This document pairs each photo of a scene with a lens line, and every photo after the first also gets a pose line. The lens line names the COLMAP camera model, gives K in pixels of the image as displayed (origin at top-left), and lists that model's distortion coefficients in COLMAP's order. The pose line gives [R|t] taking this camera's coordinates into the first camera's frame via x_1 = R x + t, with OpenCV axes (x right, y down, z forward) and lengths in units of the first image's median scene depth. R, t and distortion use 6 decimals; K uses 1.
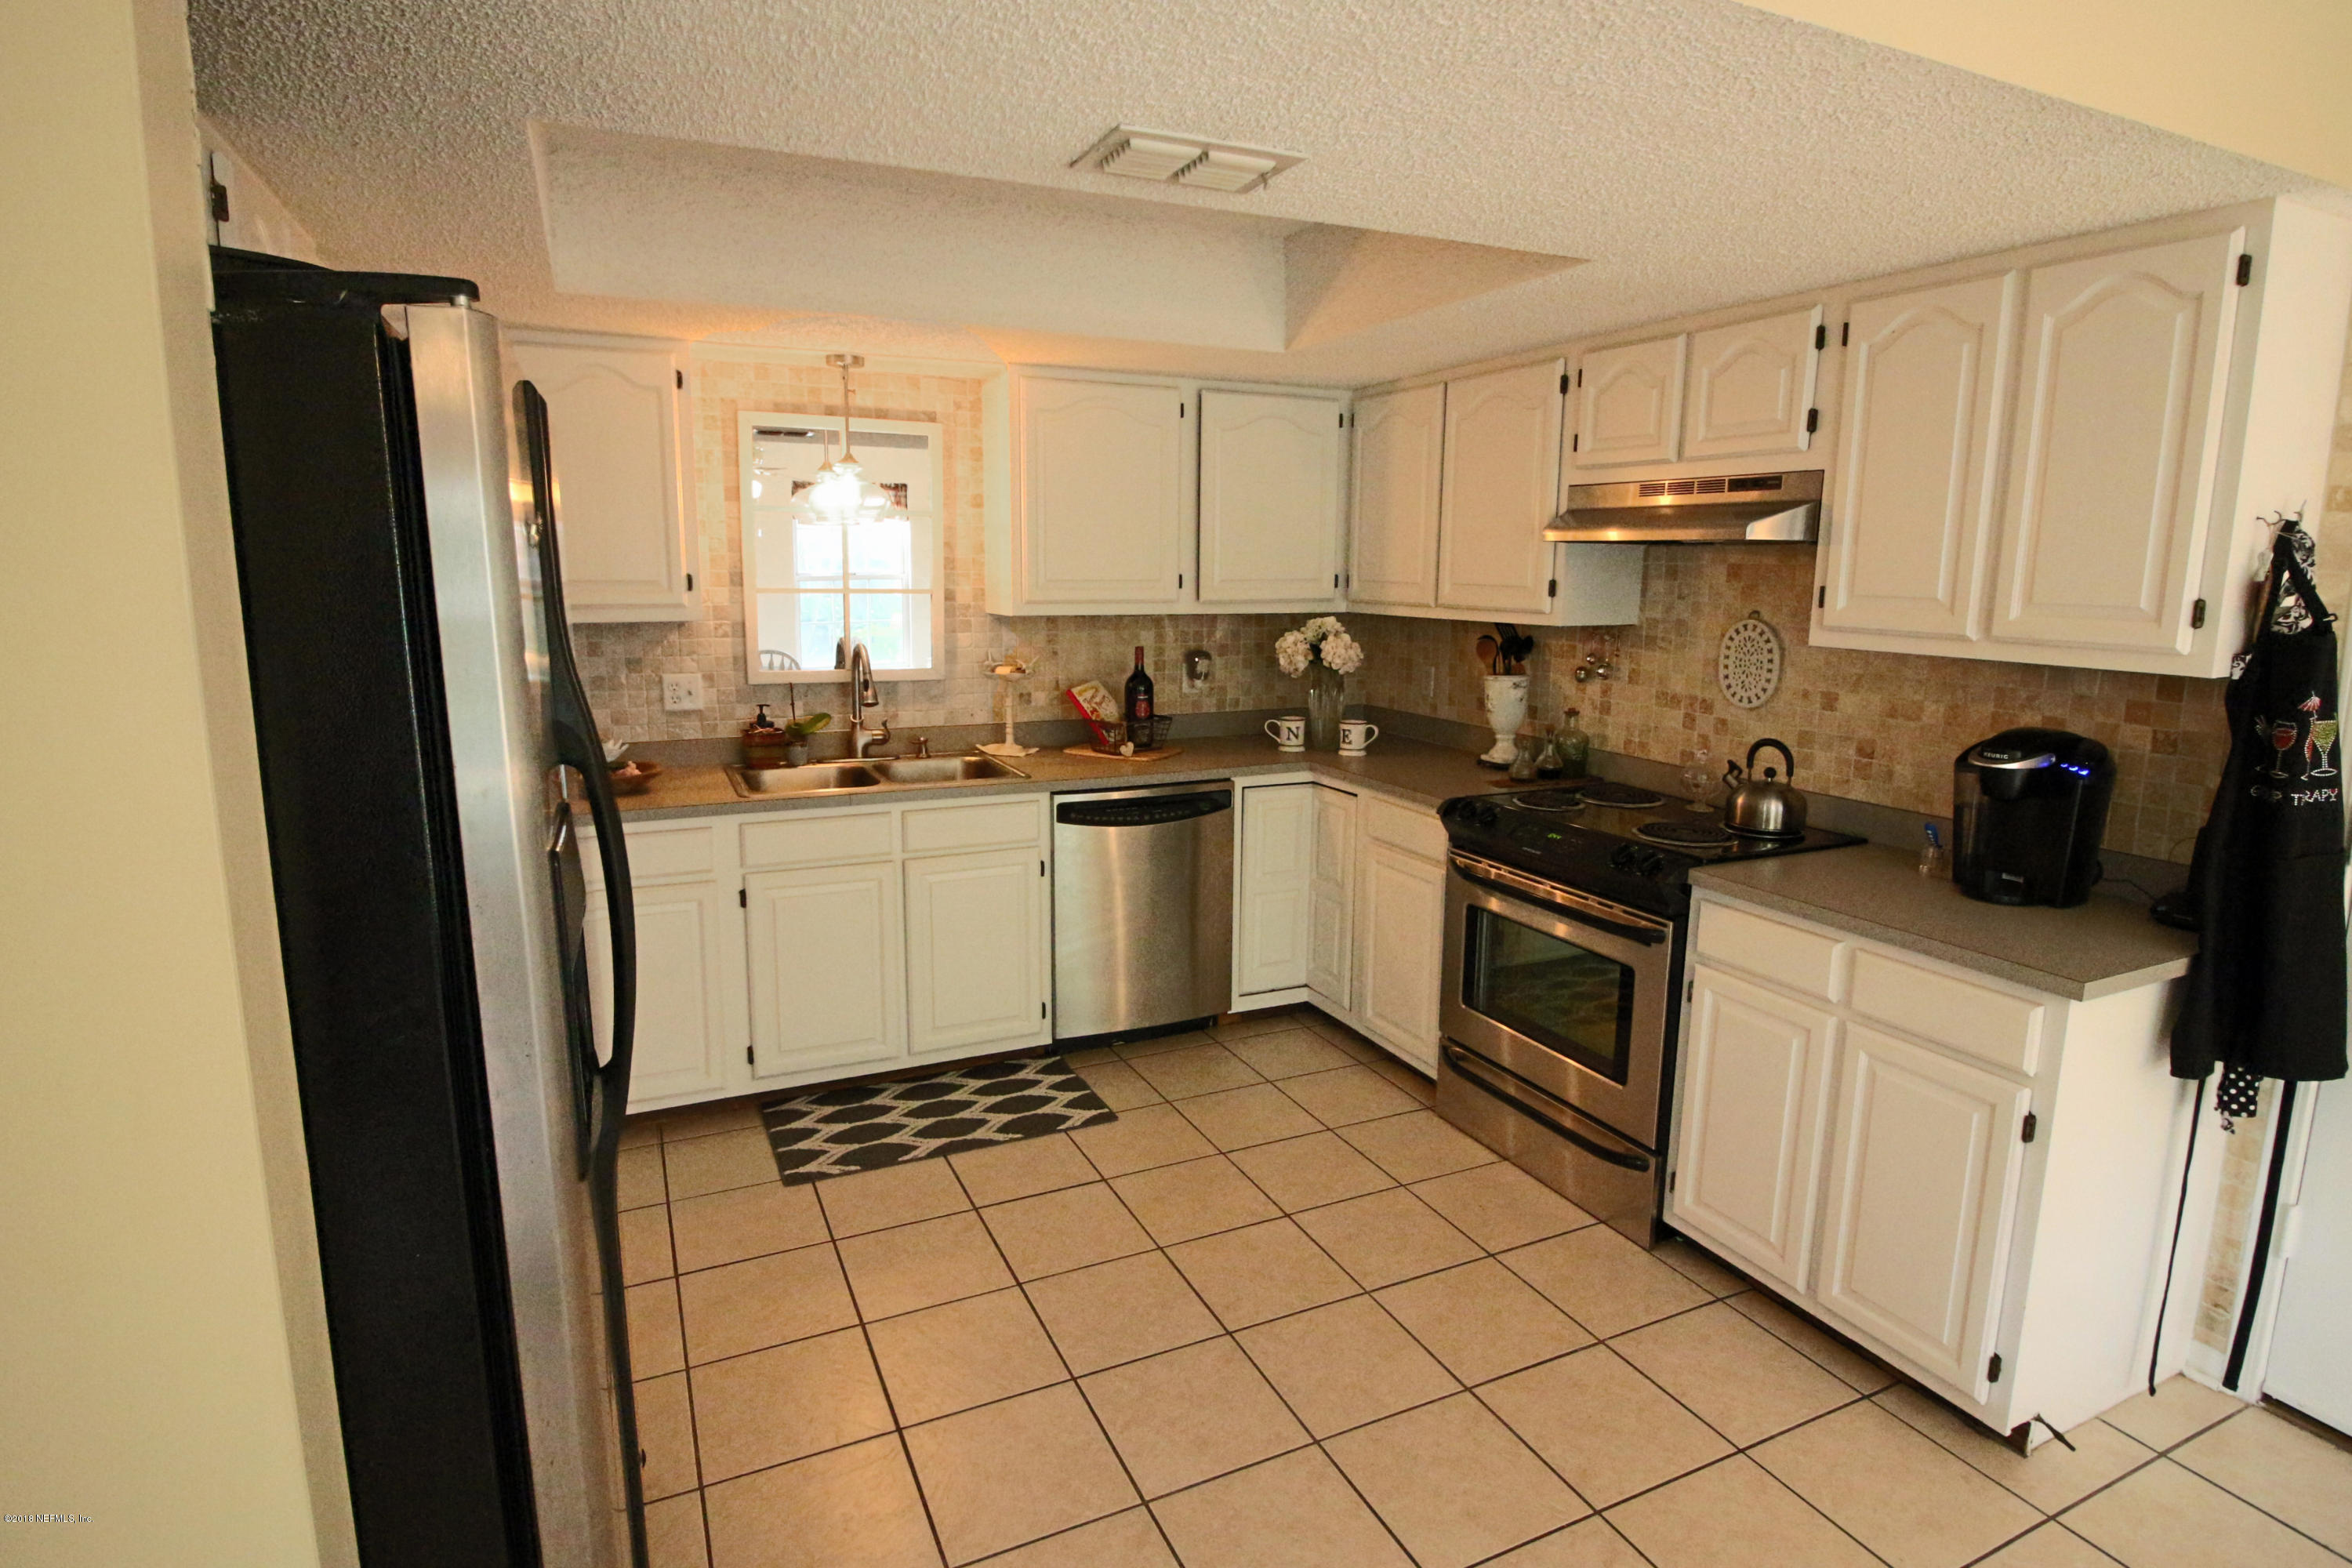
lens RADIAL K [[1207.3, 0, 1166.9], [0, 1207.3, 748.4], [0, 0, 1]] dist [0.001632, -0.015893]
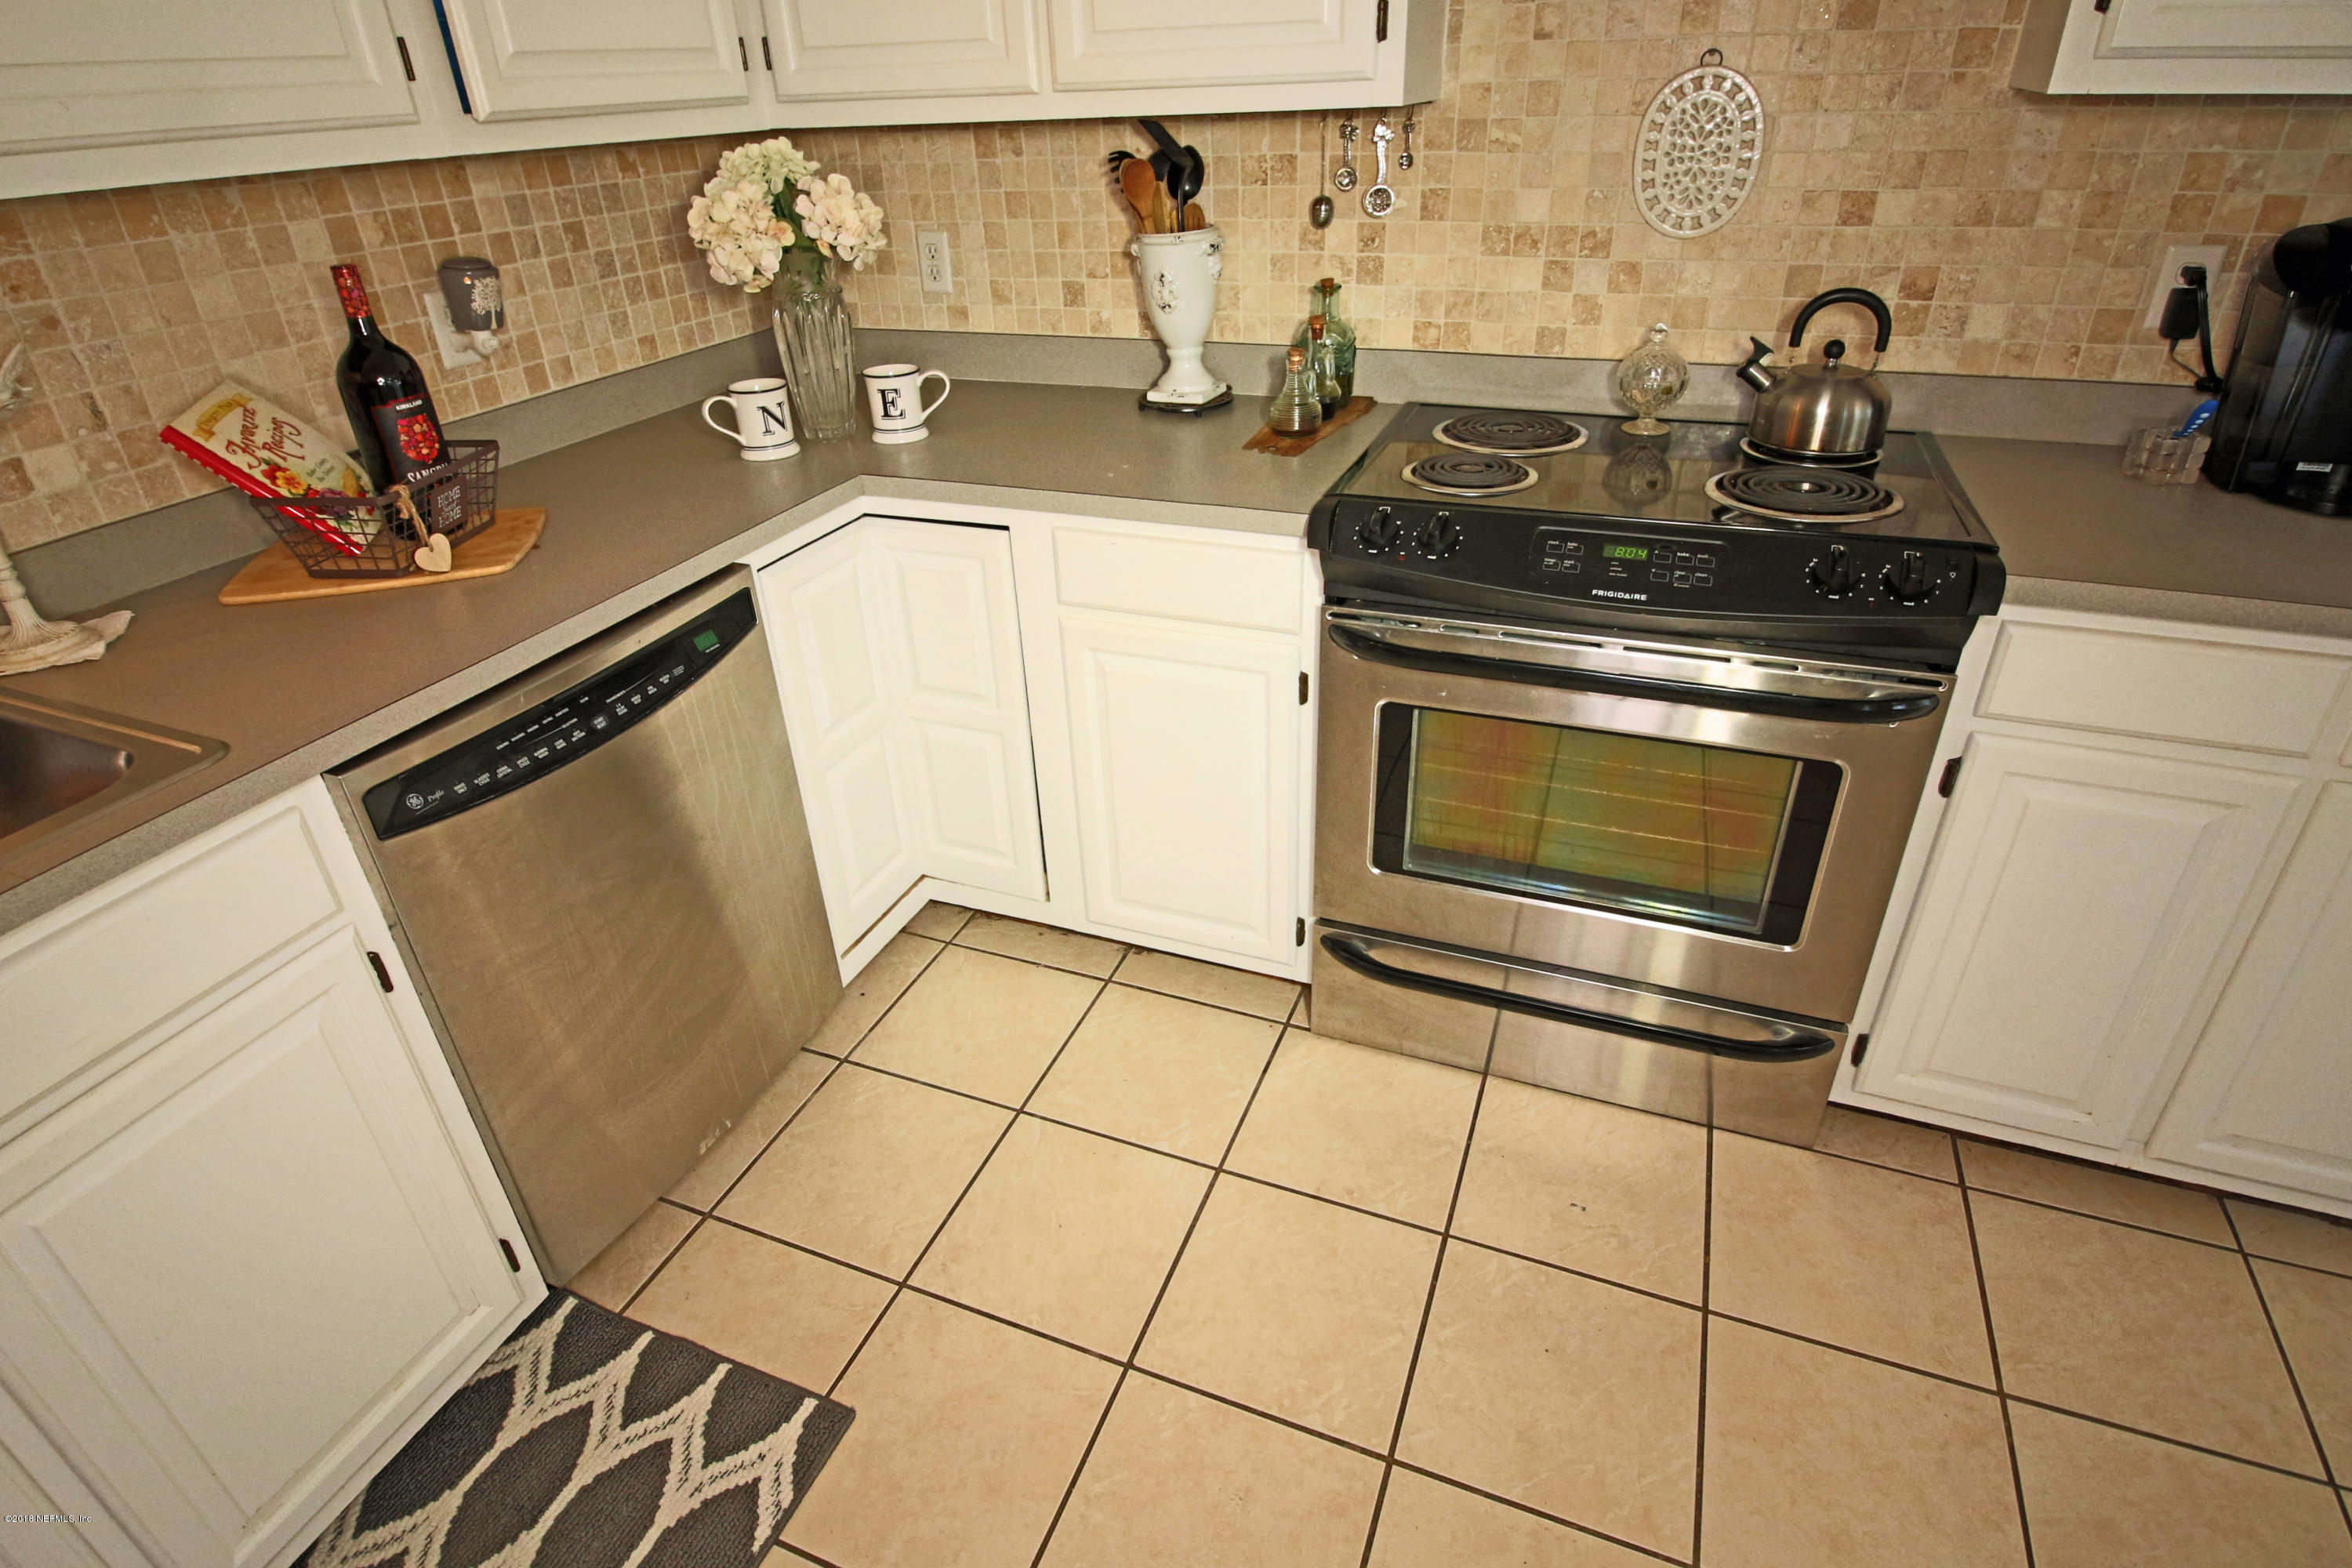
lens RADIAL K [[1207.3, 0, 1166.9], [0, 1207.3, 748.4], [0, 0, 1]] dist [0.001632, -0.015893]
pose [[0.729752, -0.362019, 0.580004, -0.128250], [0.146402, 0.911378, 0.384652, -0.067030], [-0.667854, -0.195787, 0.718080, 0.674977]]
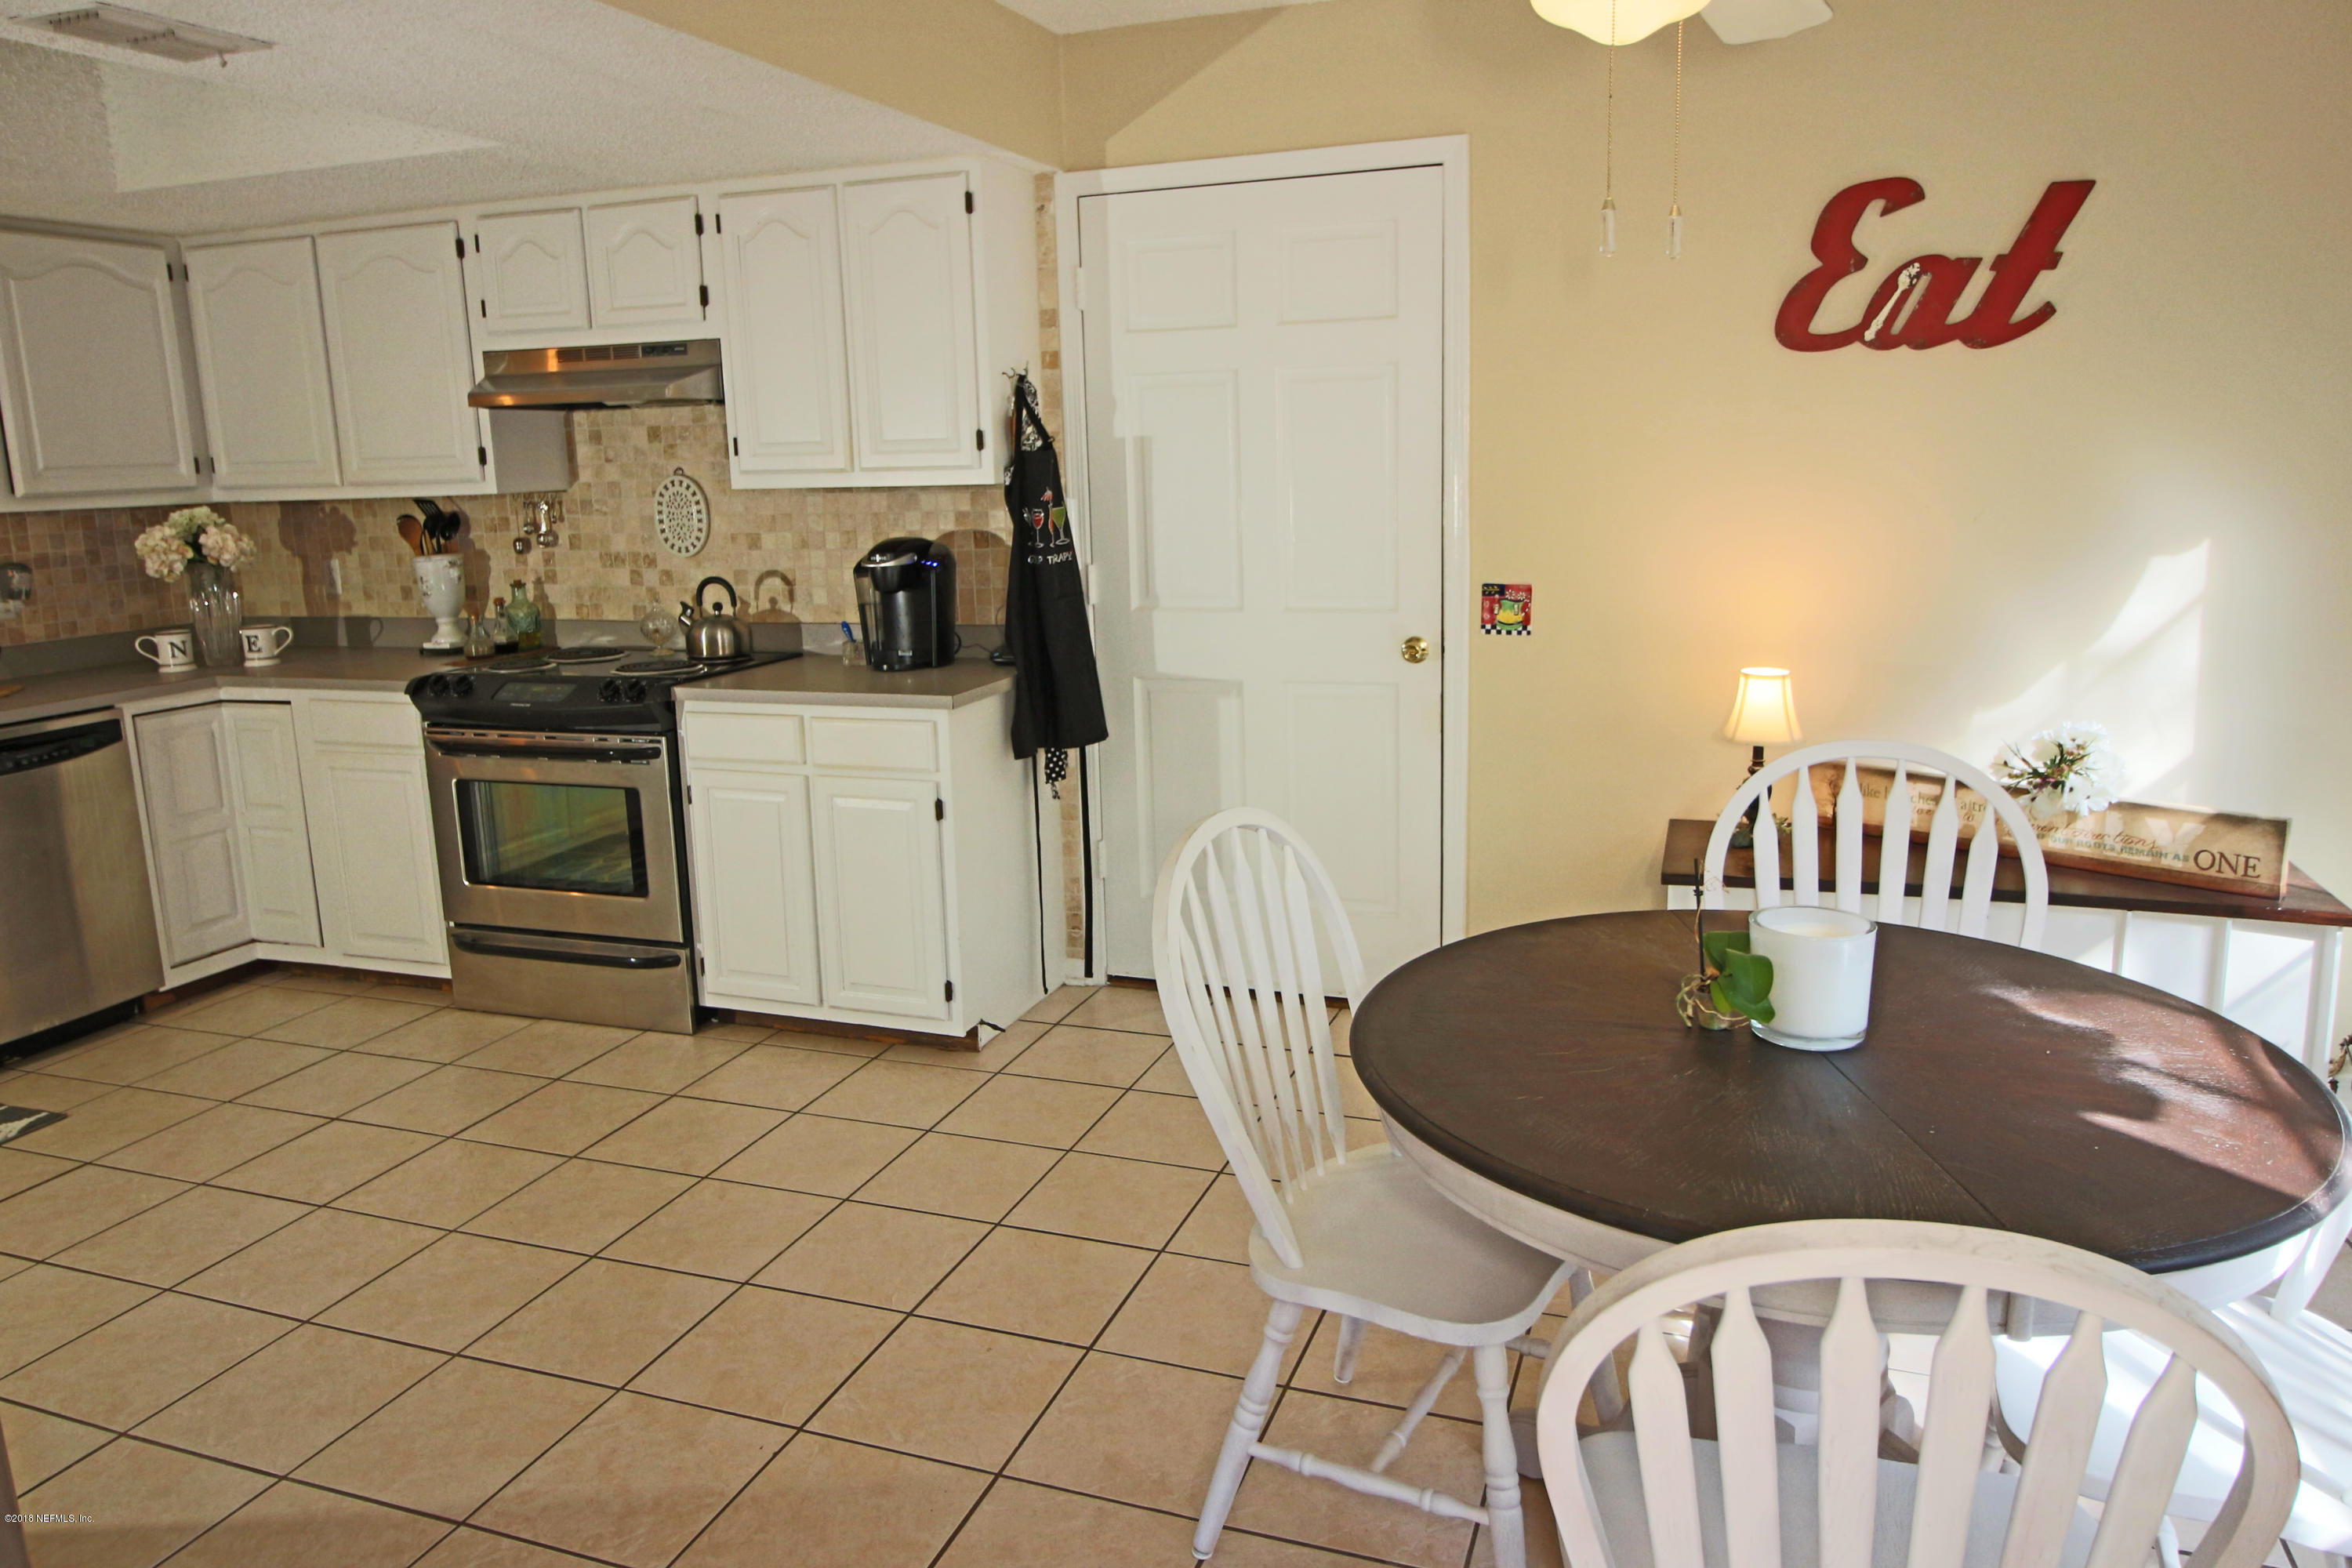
lens RADIAL K [[1581.9, 0, 1172.9], [0, 1581.9, 741.5], [0, 0, 1]] dist [0.000837, -0.003672]
pose [[0.706876, -0.156911, 0.689714, -0.217153], [0.144001, 0.986588, 0.076866, 0.082296], [-0.692524, 0.044985, 0.719991, -0.323045]]
